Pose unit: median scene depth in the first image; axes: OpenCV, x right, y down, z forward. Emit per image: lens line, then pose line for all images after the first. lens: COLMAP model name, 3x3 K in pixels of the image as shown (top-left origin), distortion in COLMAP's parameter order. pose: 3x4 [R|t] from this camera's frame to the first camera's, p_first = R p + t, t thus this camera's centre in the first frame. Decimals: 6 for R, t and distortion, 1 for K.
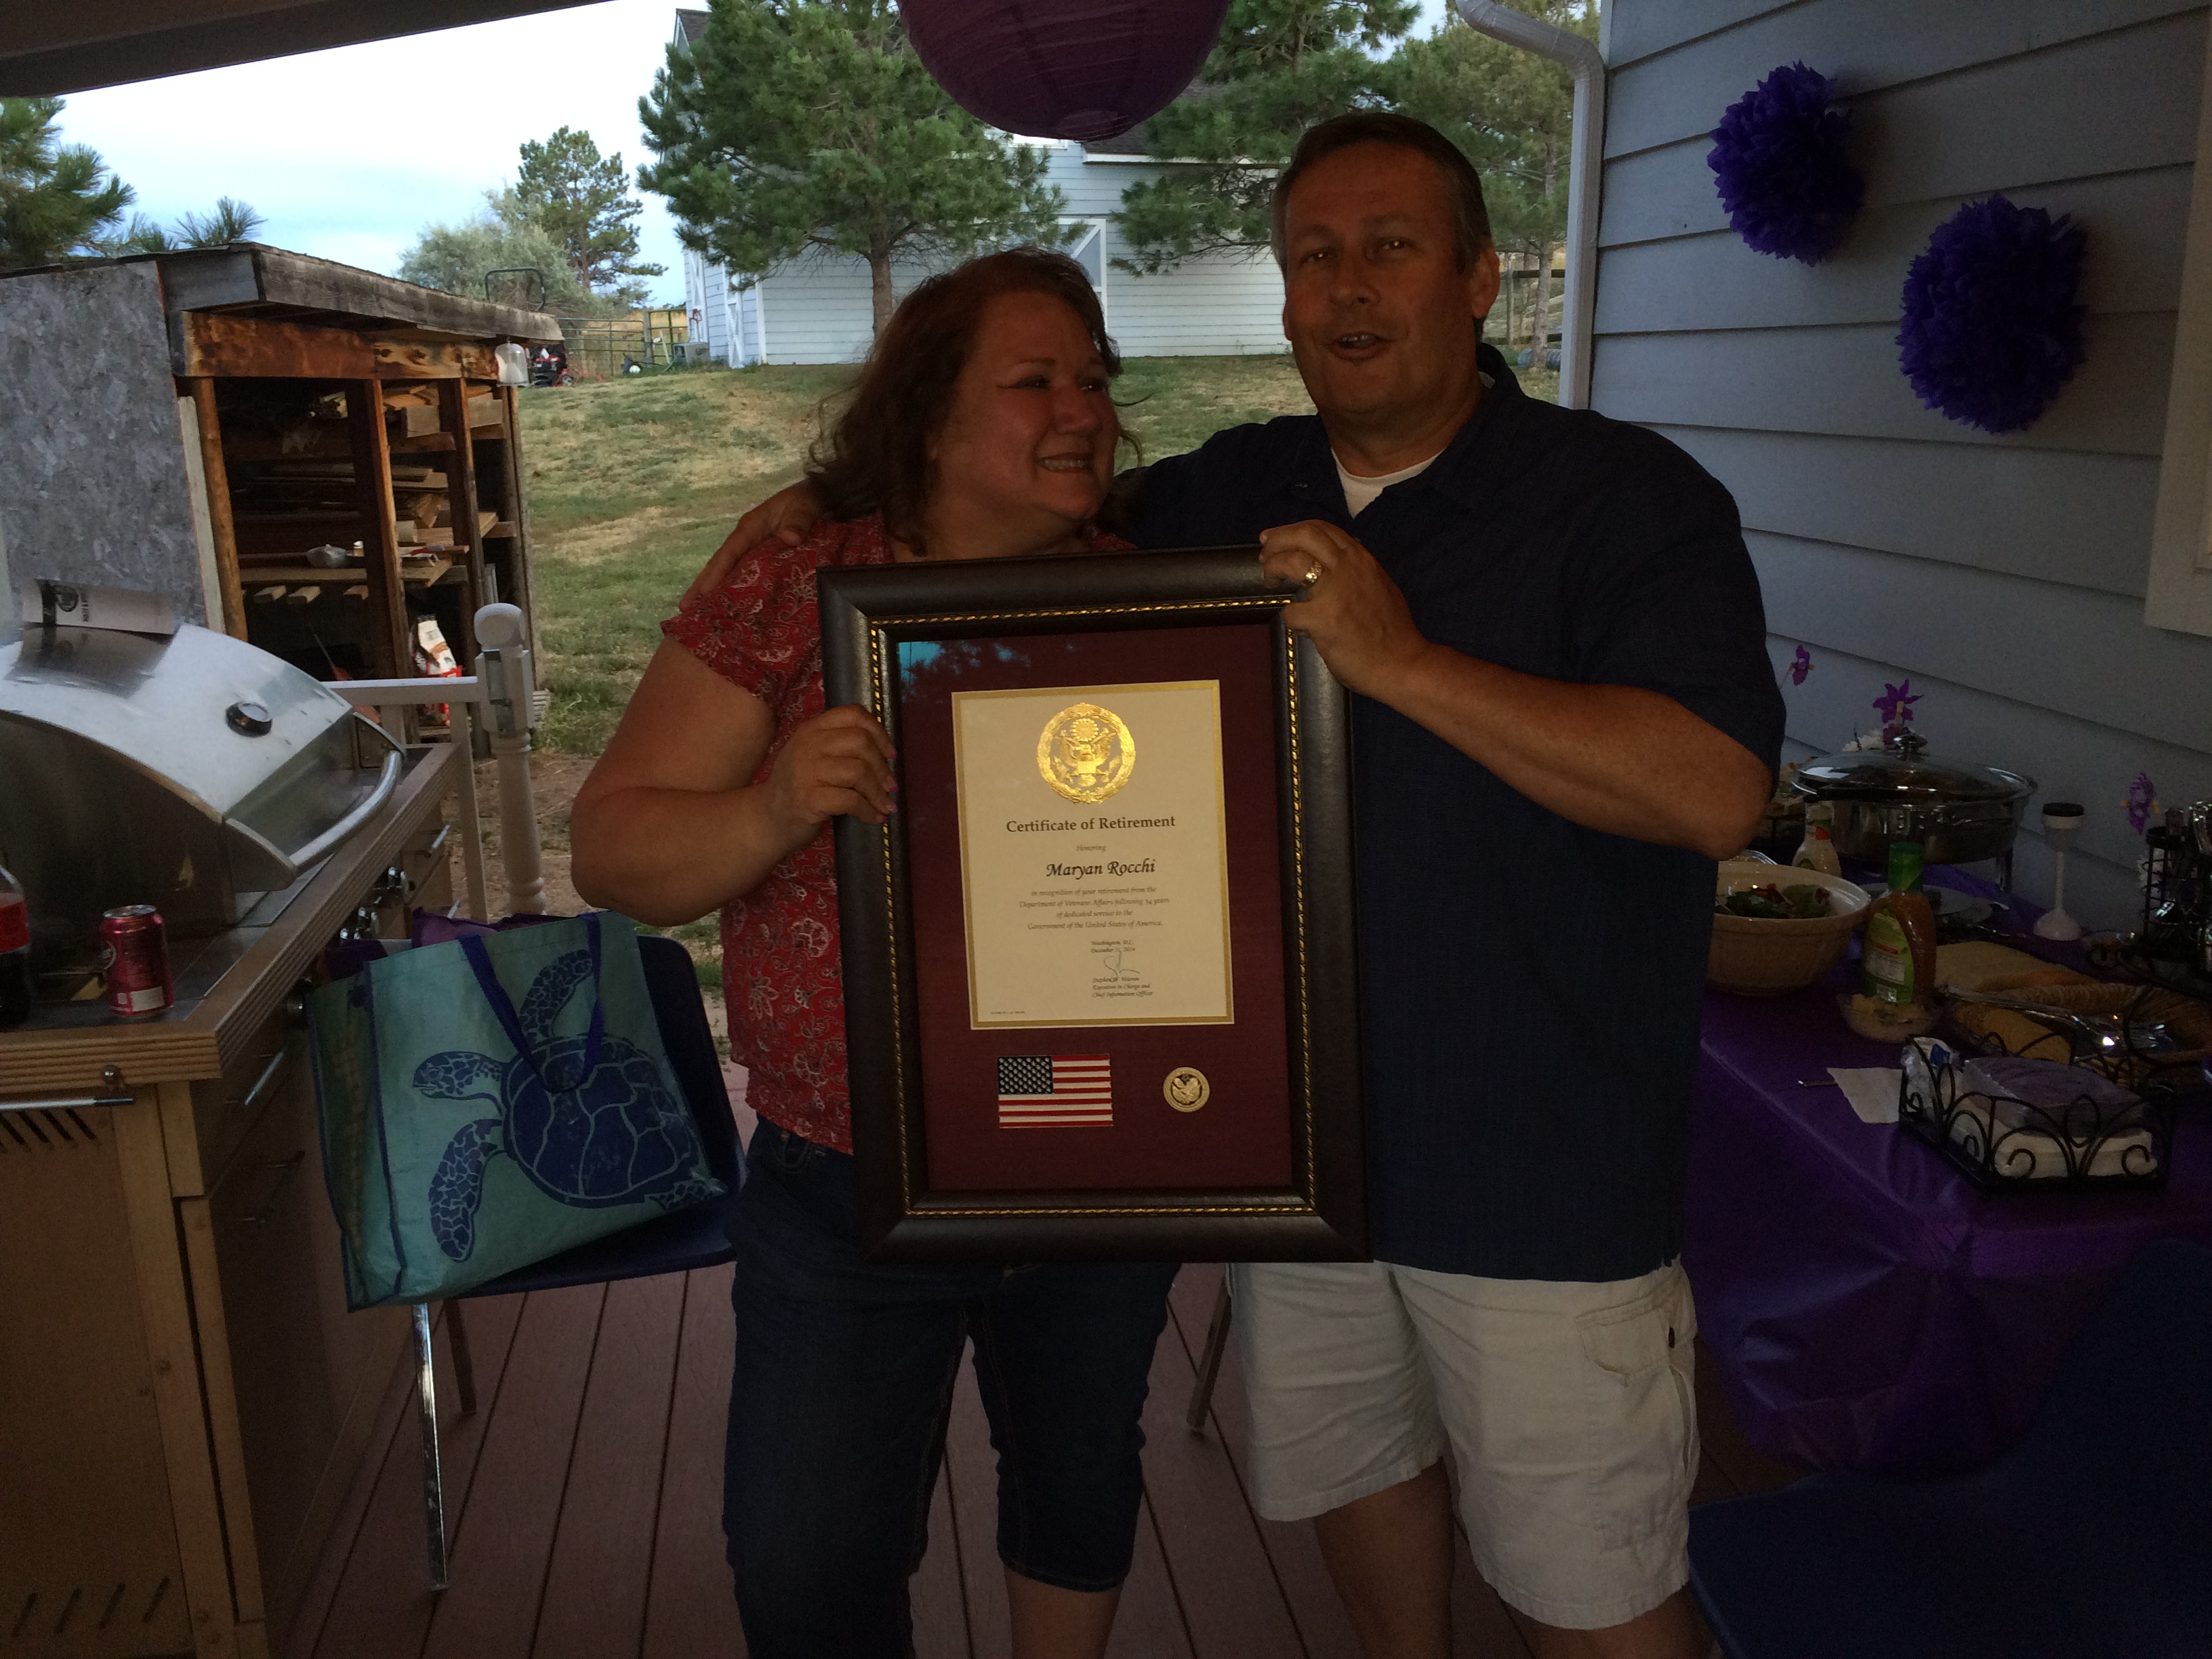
lens RADIAL K [[1871.5, 0, 1114.2], [0, 1871.5, 826.7], [0, 0, 1]] dist [0.067524, -0.102634]
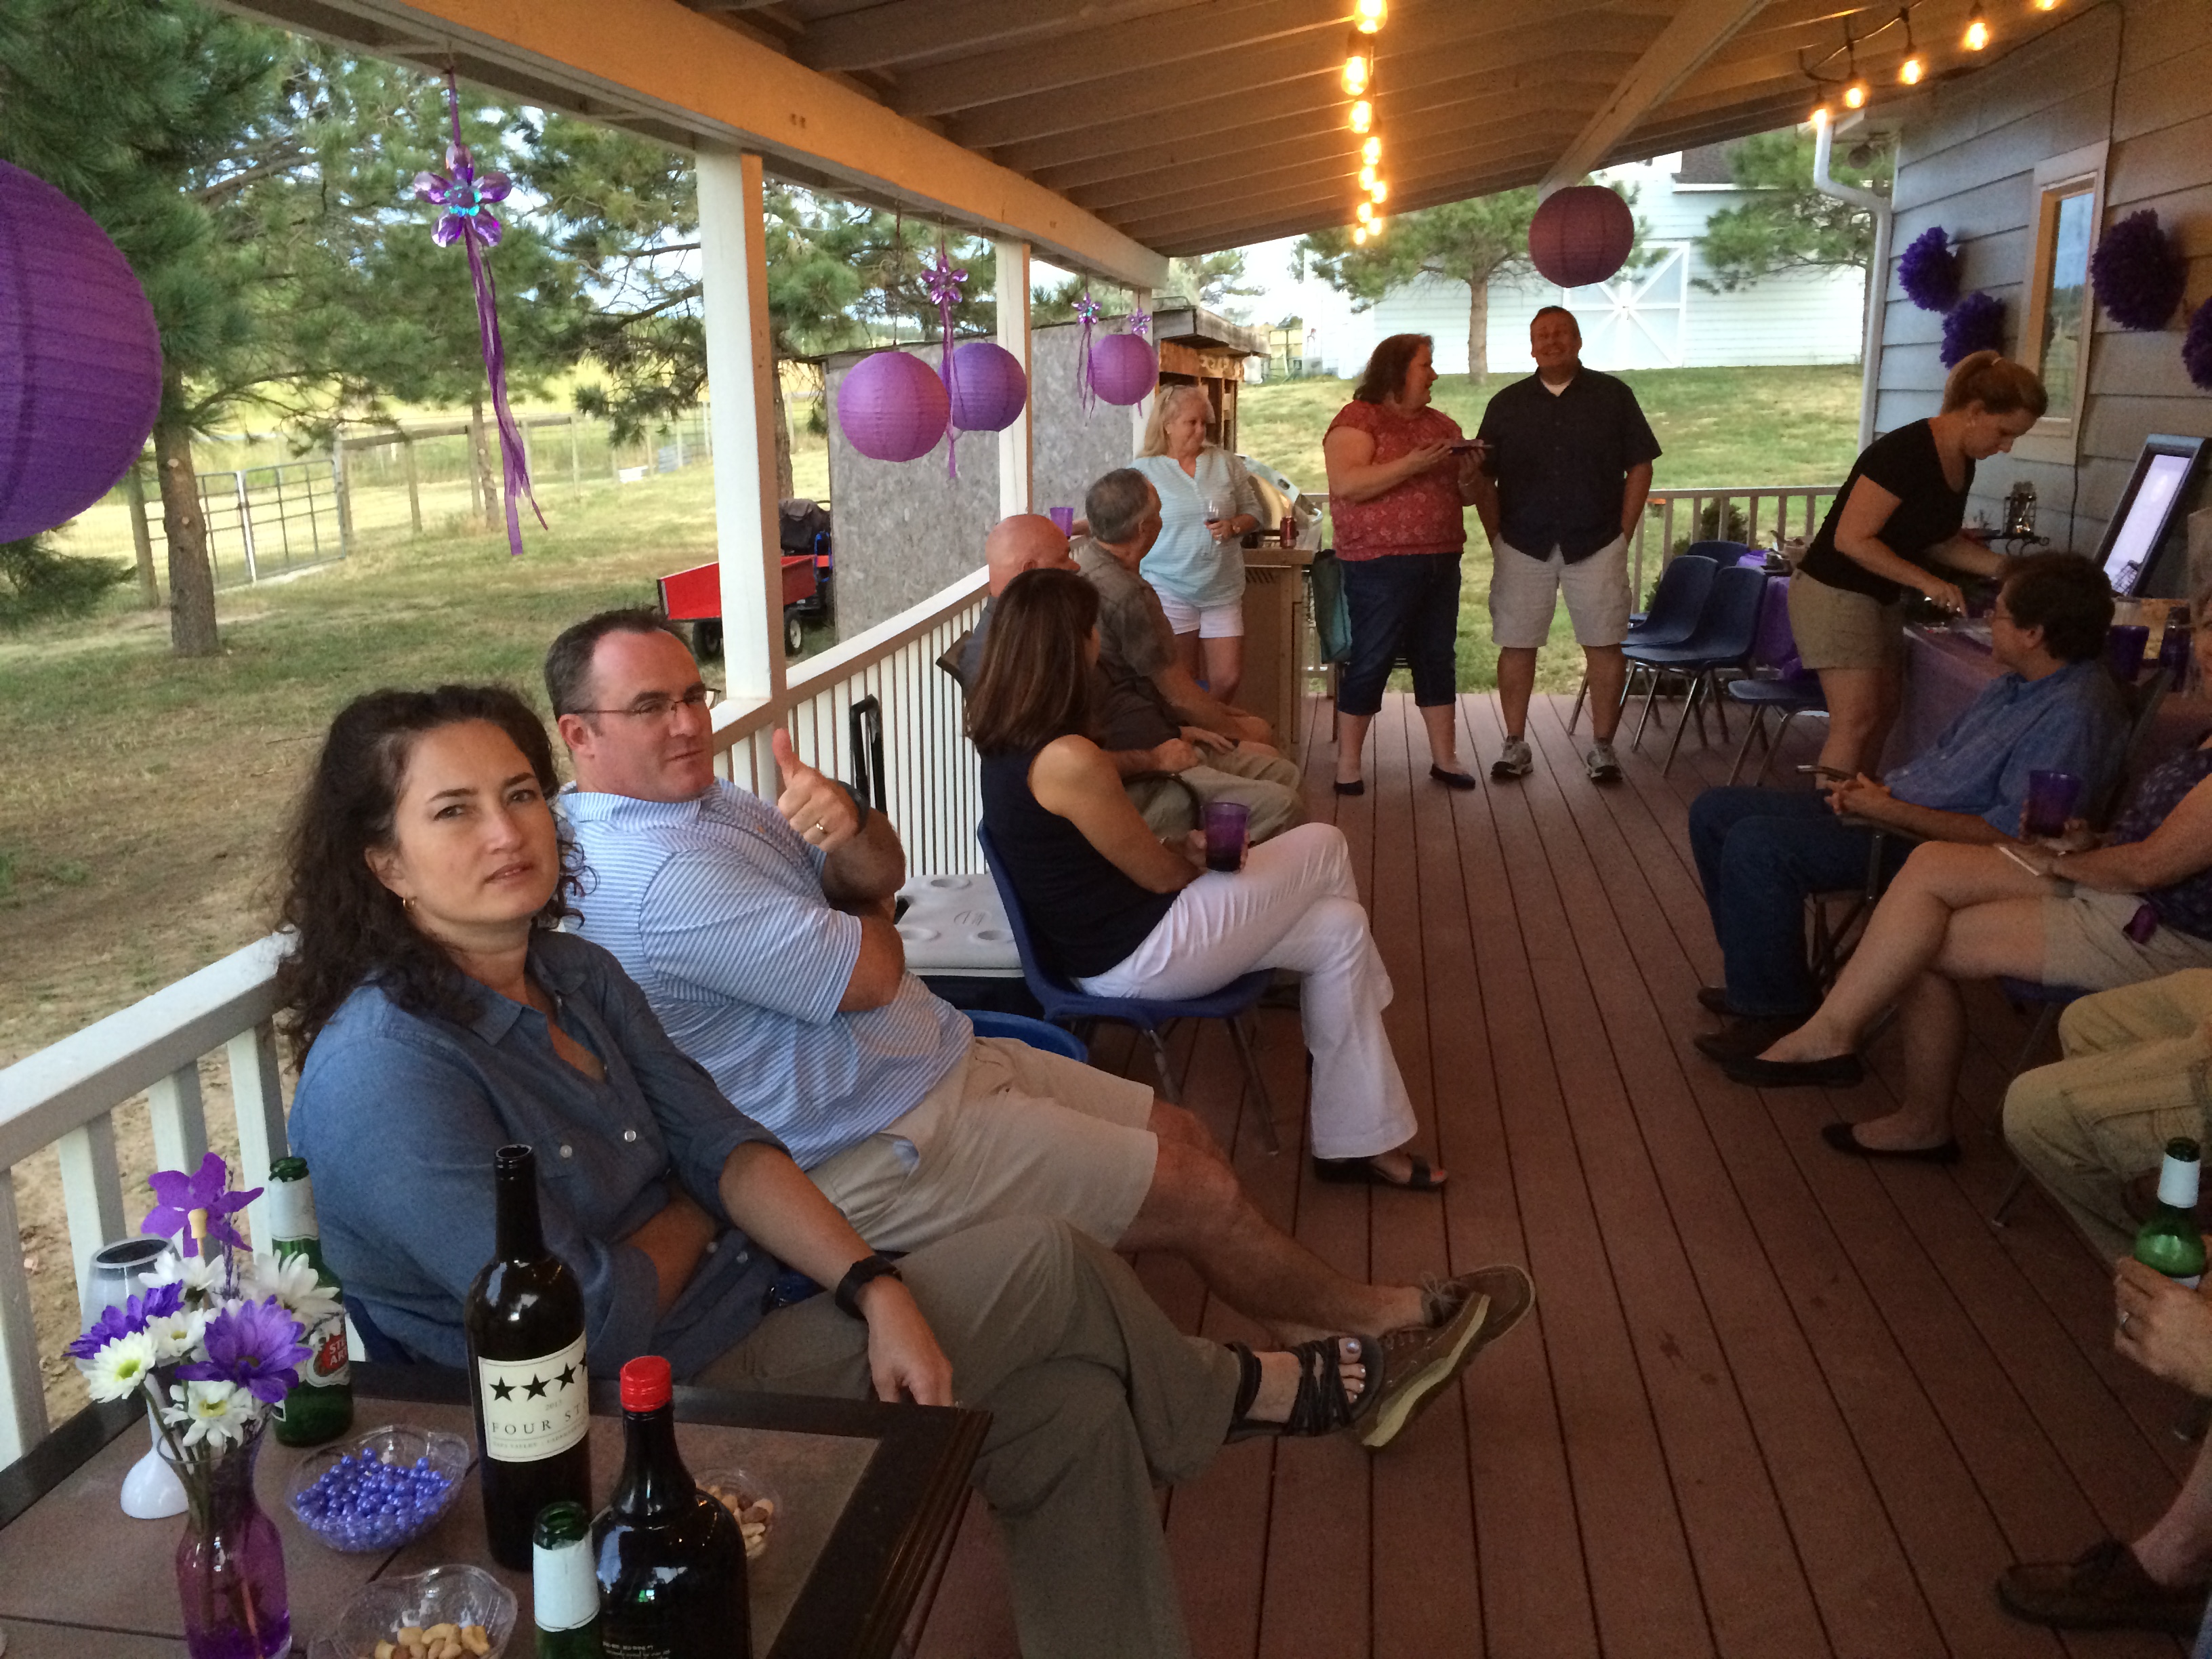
lens RADIAL K [[1871.5, 0, 1099.1], [0, 1871.5, 835.4], [0, 0, 1]] dist [0.067524, -0.102634]
pose [[0.954114, 0.073746, -0.290221, 0.056265], [-0.074637, 0.997179, 0.008011, 0.183582], [0.289993, 0.014018, 0.956926, -0.700248]]
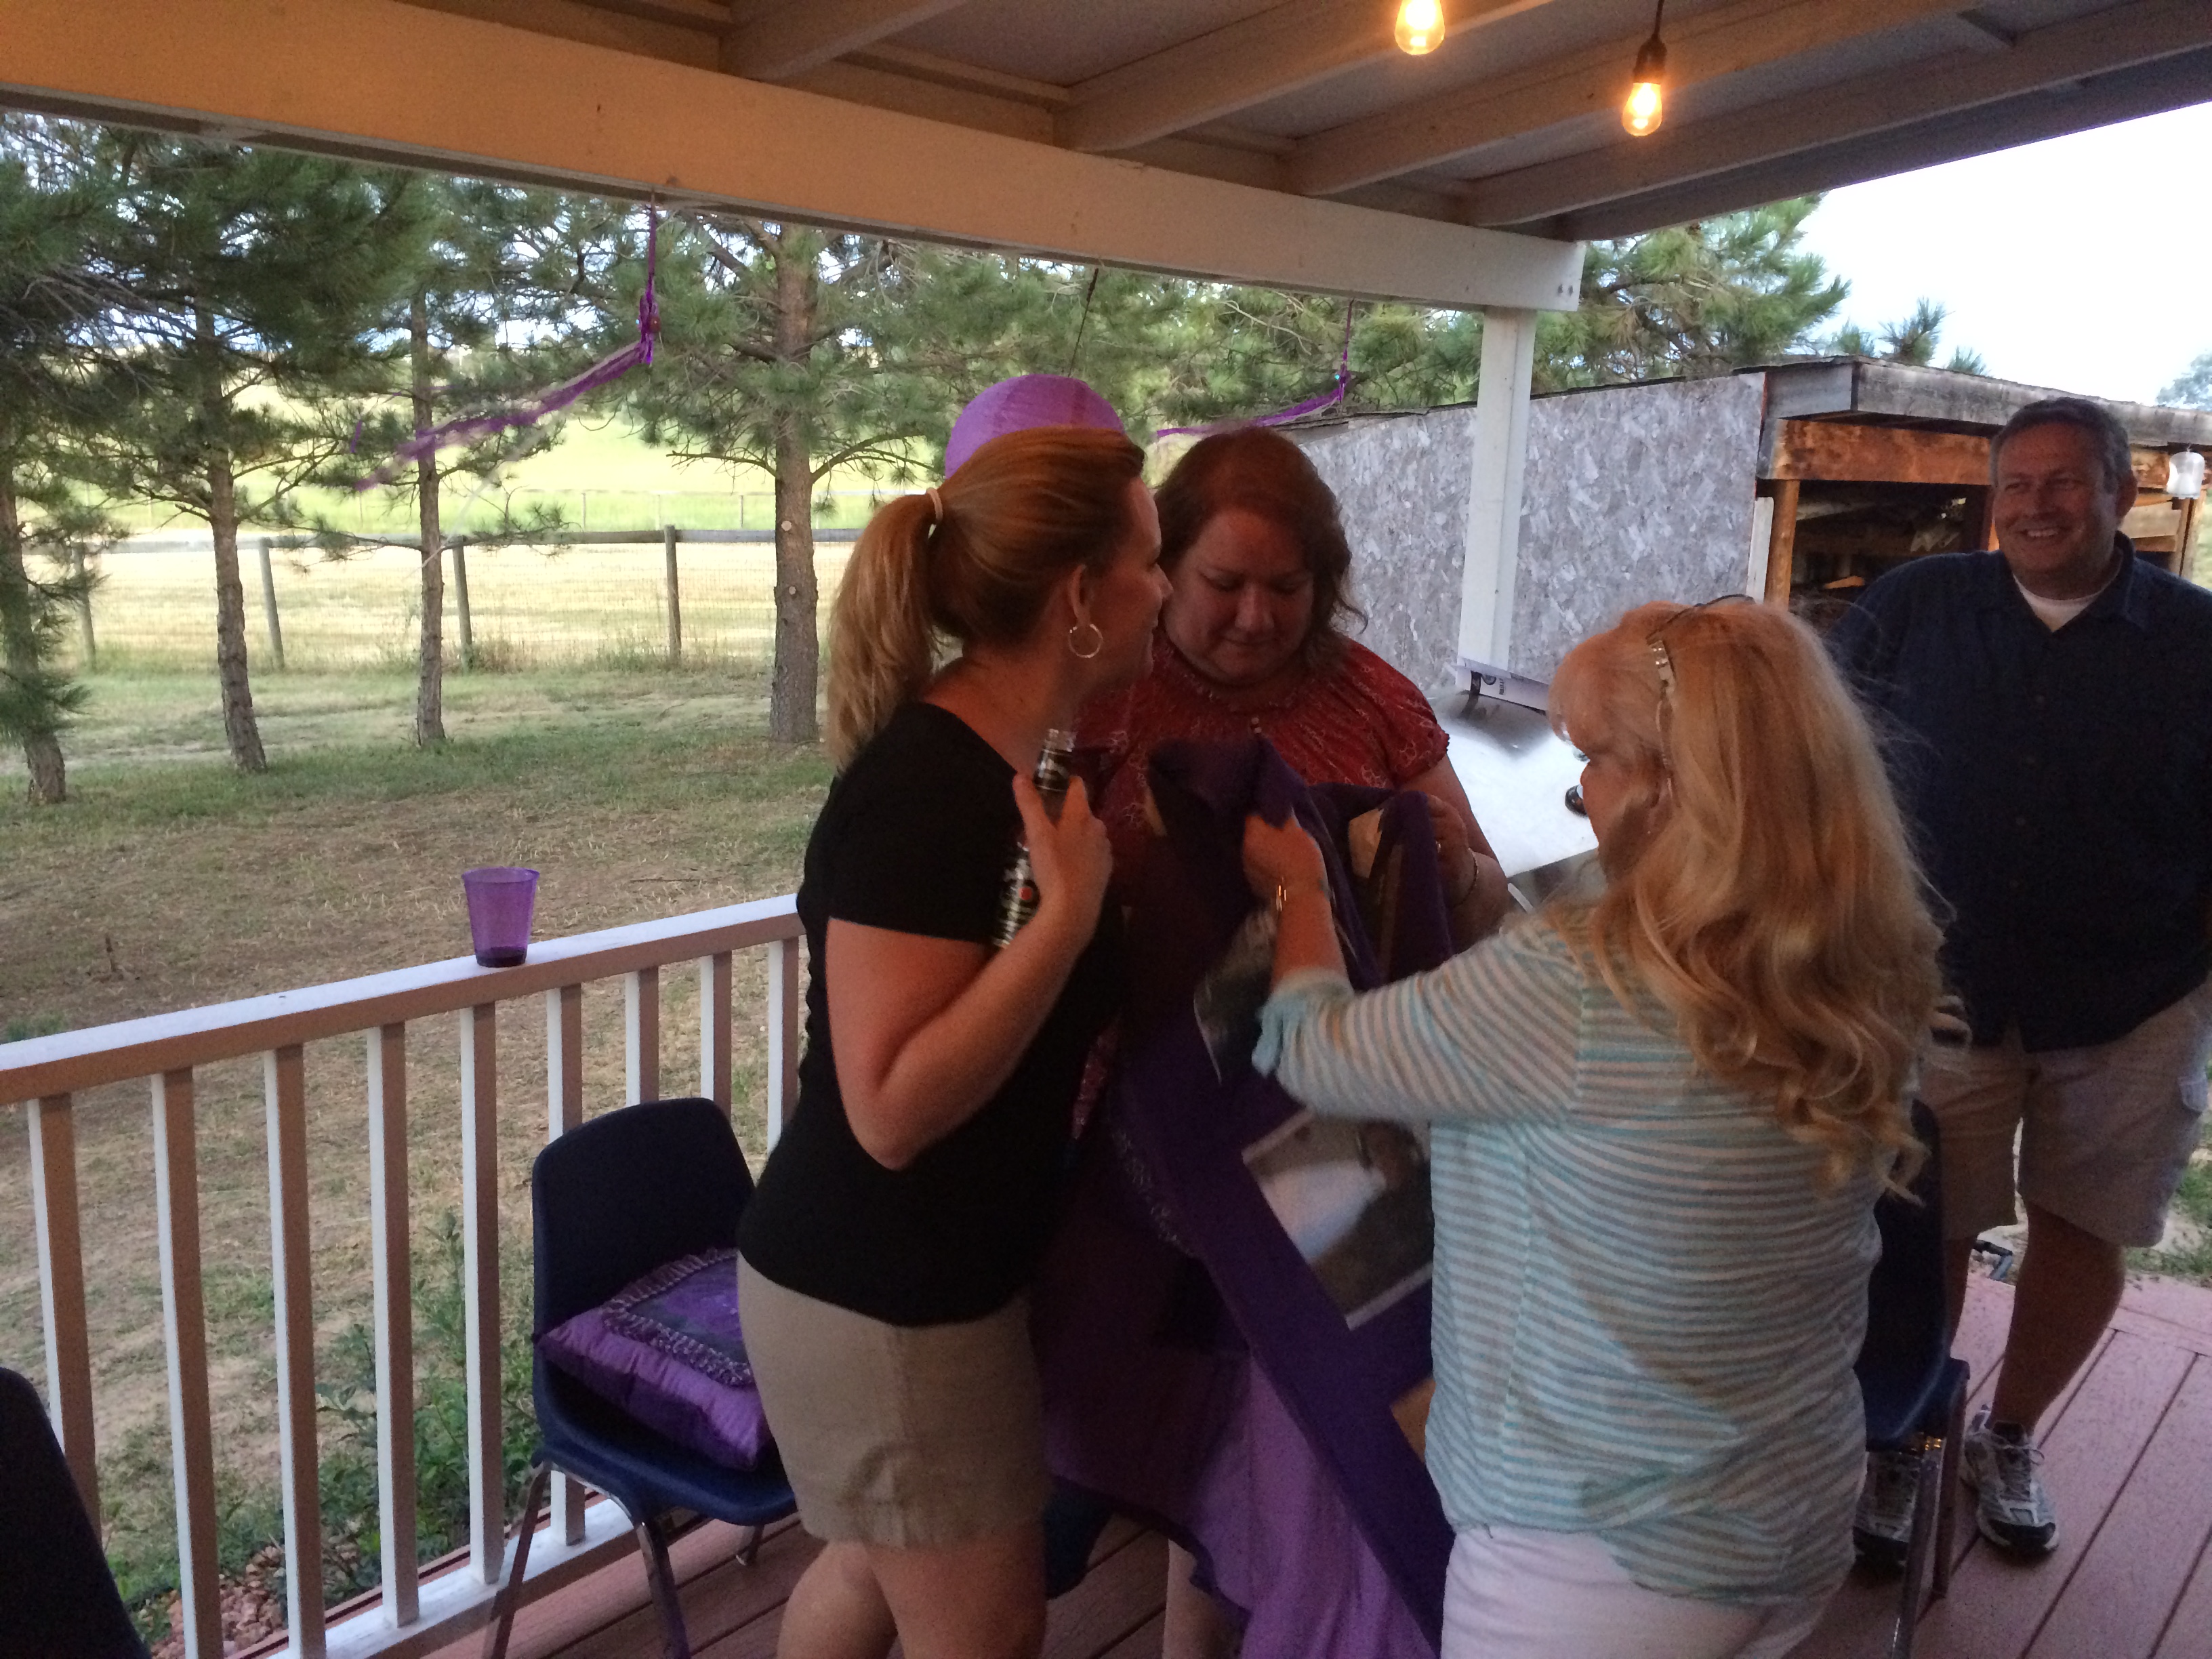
lens RADIAL K [[1871.5, 0, 1097.6], [0, 1871.5, 816.6], [0, 0, 1]] dist [0.067524, -0.102634]
pose [[0.647122, 0.183514, -0.739970, 0.065505], [-0.219855, 0.974283, 0.049355, -0.015468], [0.729998, 0.130748, 0.670827, 0.023317]]
